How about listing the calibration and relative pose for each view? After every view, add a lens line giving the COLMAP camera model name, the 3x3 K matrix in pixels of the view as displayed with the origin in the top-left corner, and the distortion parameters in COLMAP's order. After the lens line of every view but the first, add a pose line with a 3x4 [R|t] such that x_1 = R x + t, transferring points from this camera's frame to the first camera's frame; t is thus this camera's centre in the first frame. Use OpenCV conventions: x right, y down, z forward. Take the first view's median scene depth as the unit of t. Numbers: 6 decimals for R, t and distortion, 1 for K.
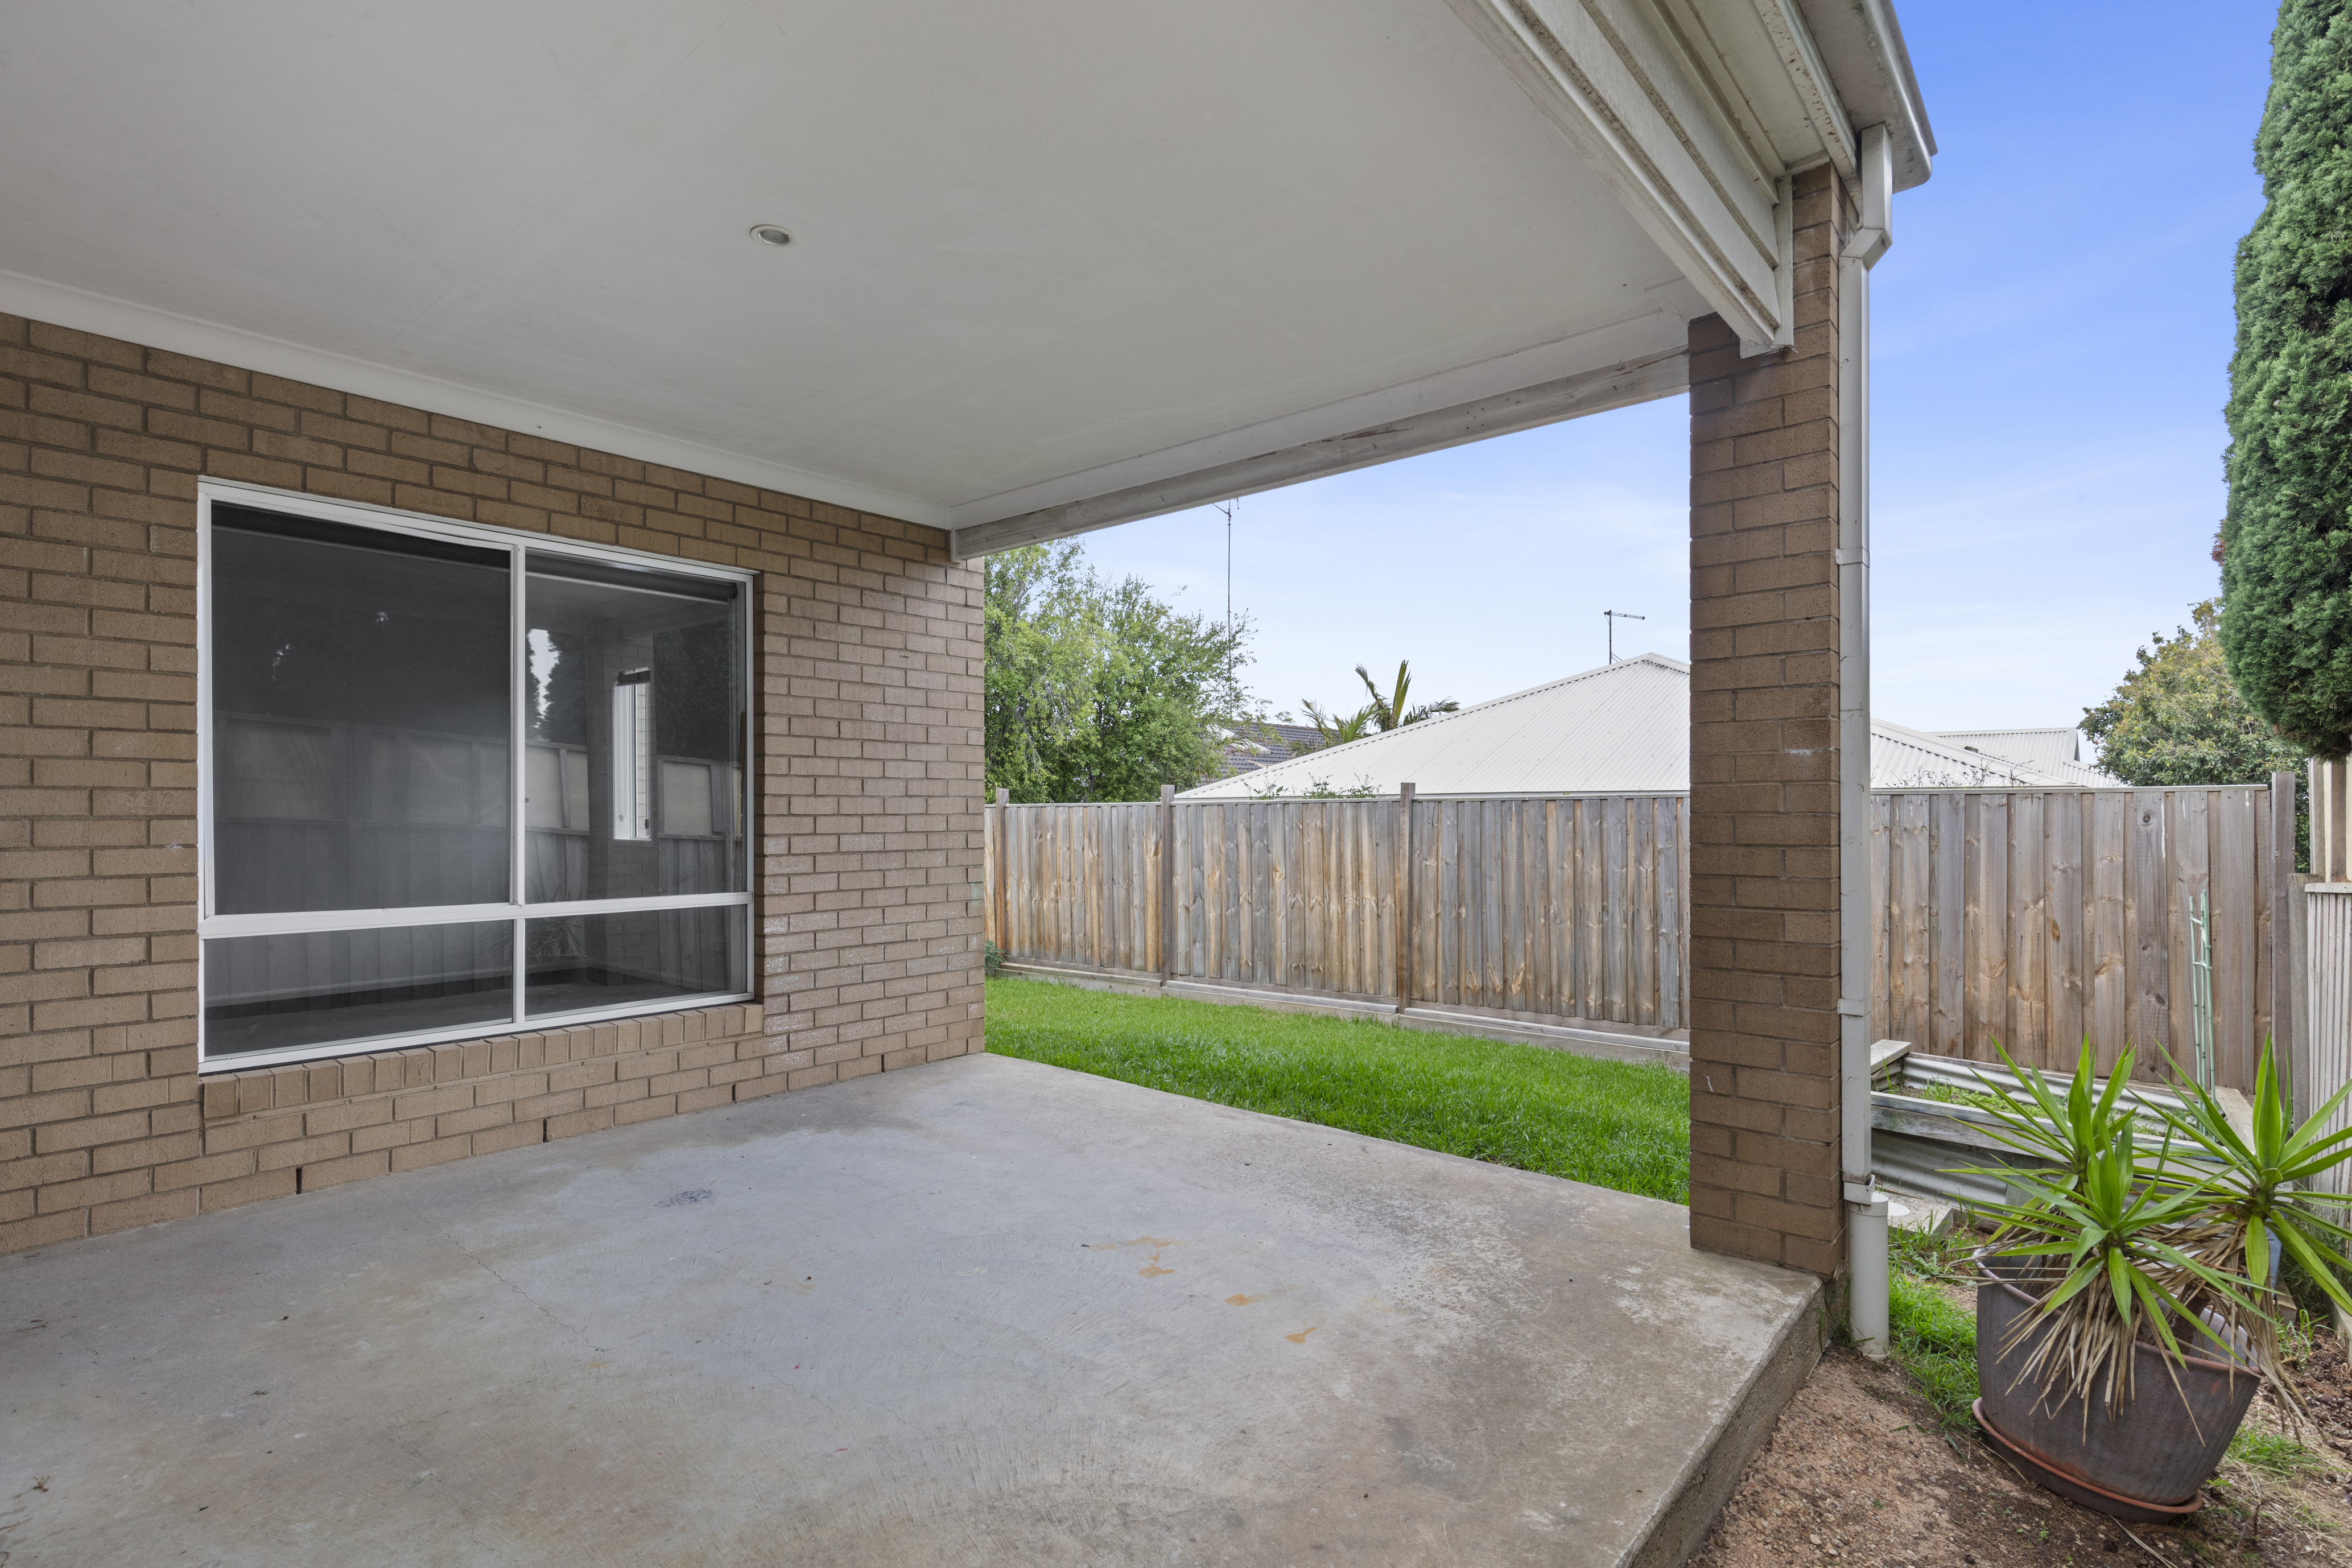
lens RADIAL K [[1091.9, 0, 1222.5], [0, 1091.9, 821.4], [0, 0, 1]] dist [-0.002167, -0.000281]
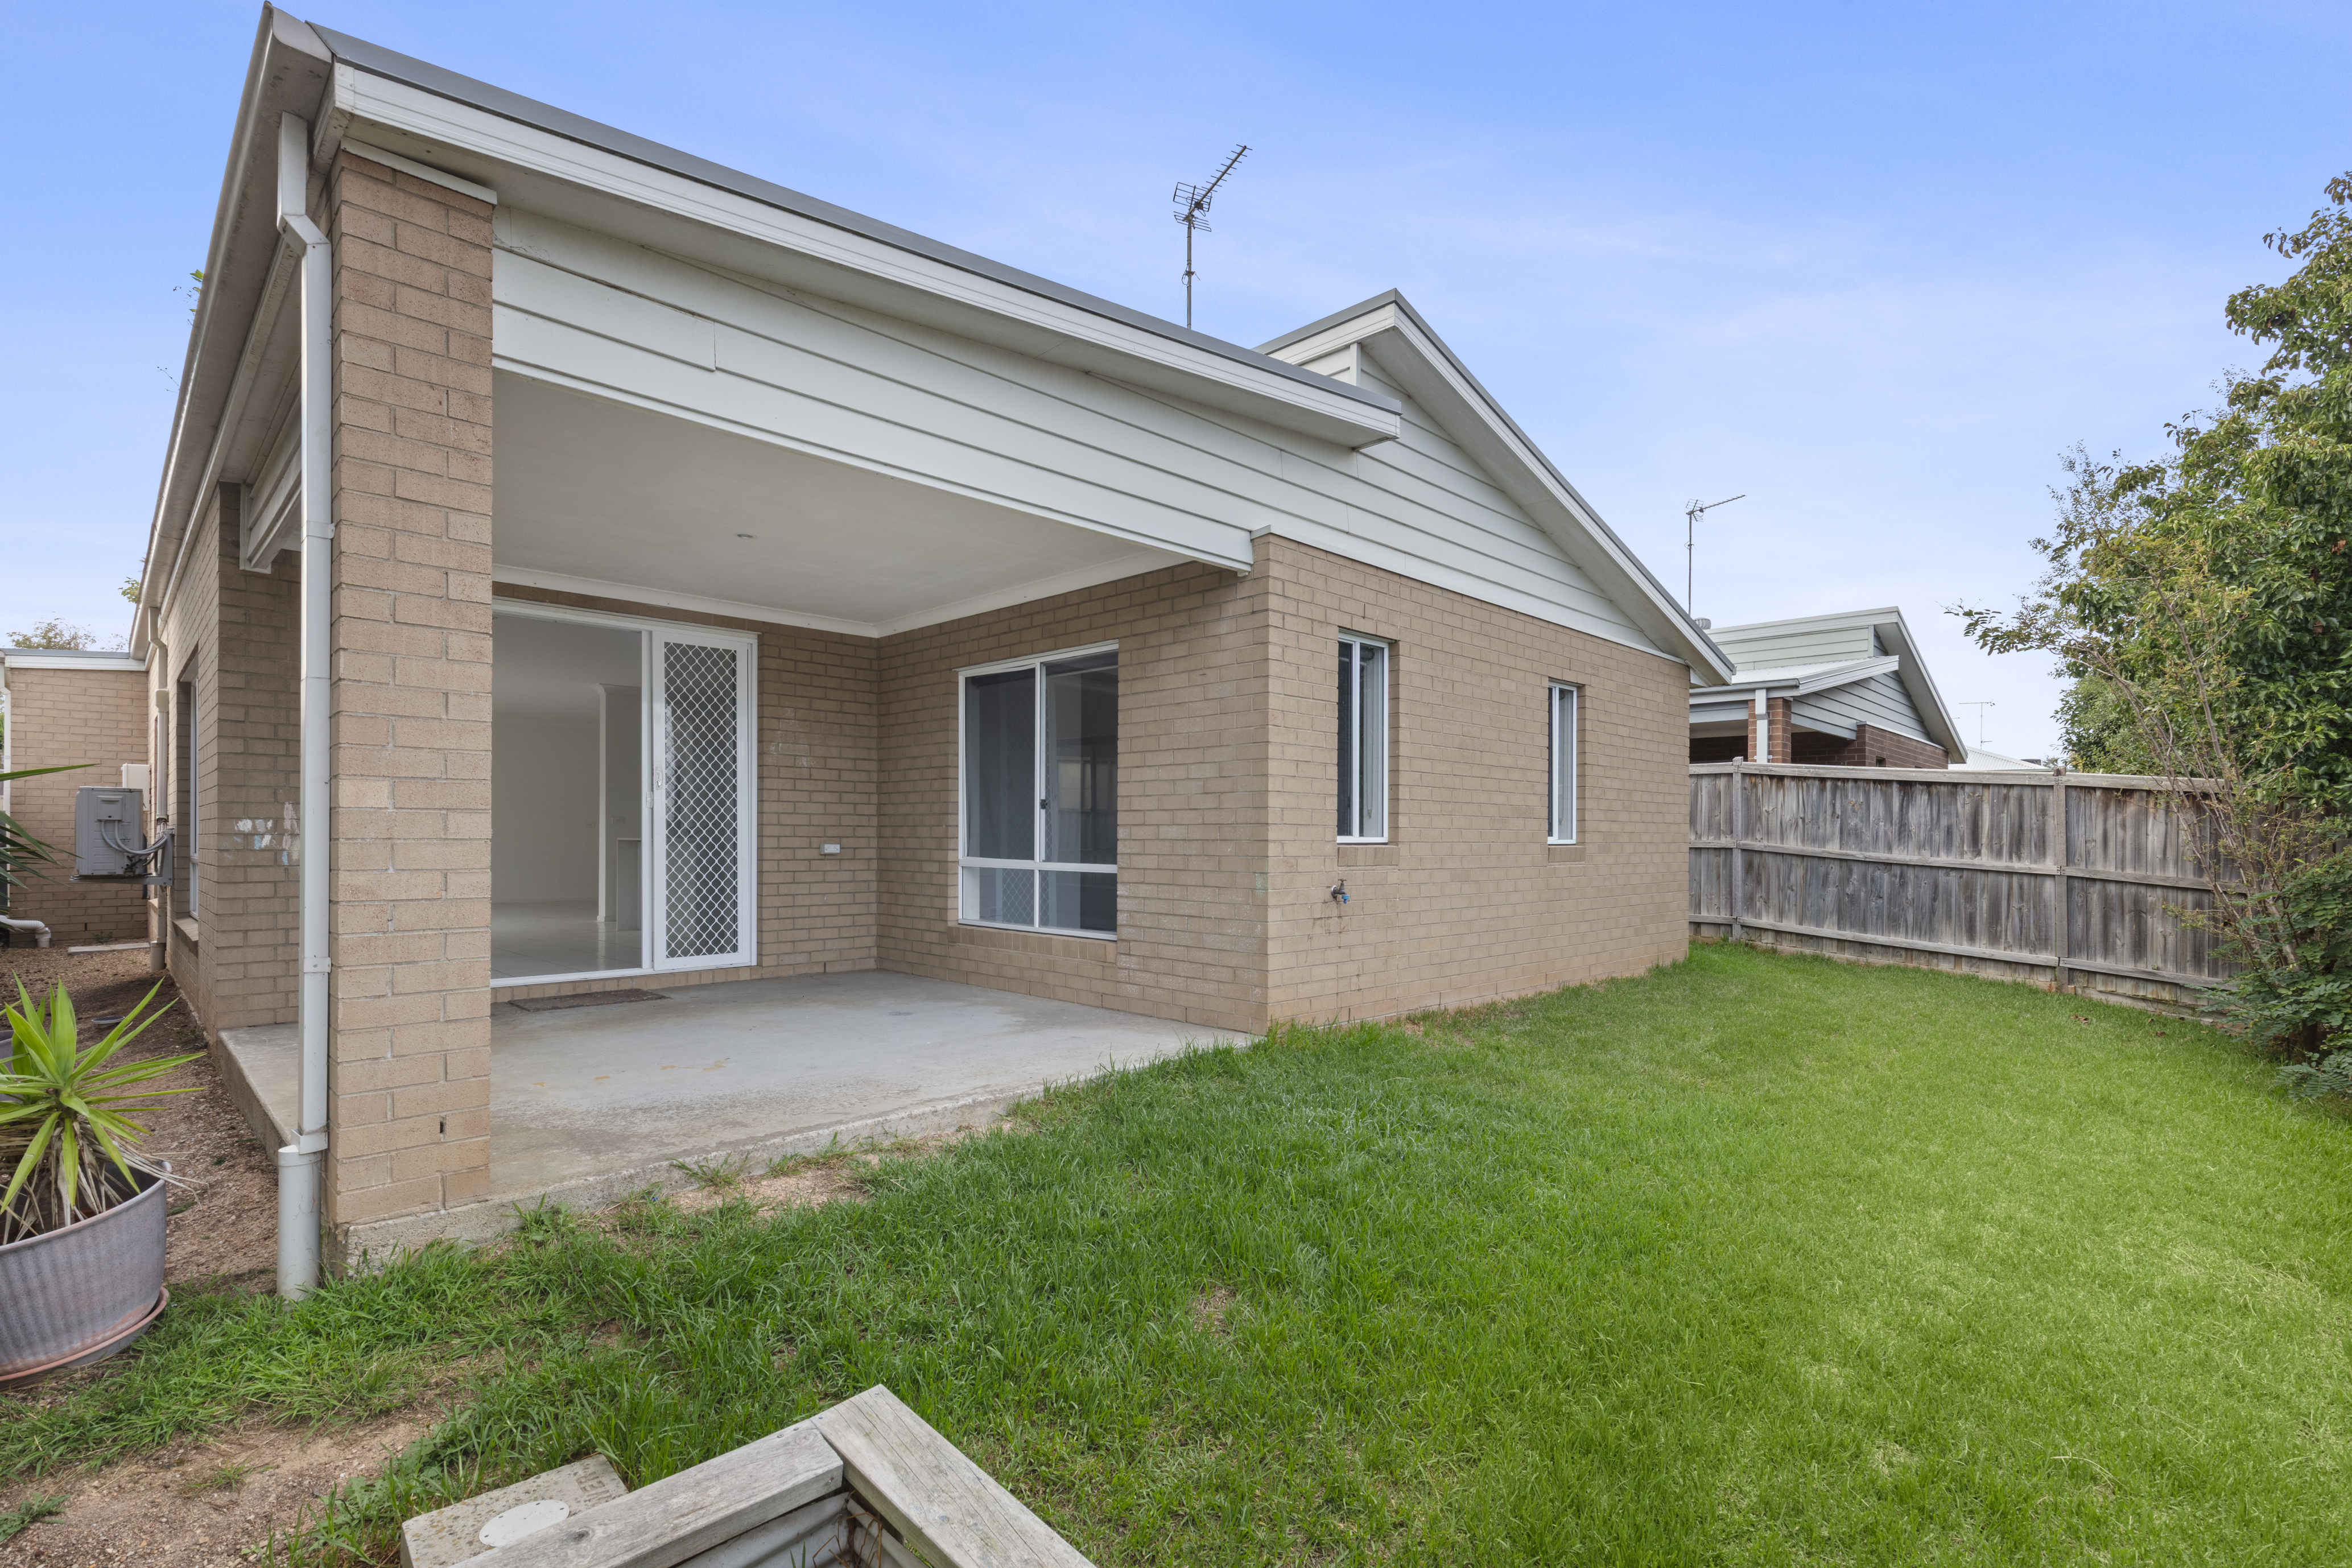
lens RADIAL K [[1071.8, 0, 1171.1], [0, 1071.8, 833.1], [0, 0, 1]] dist [-0.000288, 0.000066]
pose [[-0.079631, 0.002500, -0.996821, 1.084662], [-0.010917, 0.999935, 0.003380, 0.020259], [0.996765, 0.011151, -0.079598, 1.335265]]
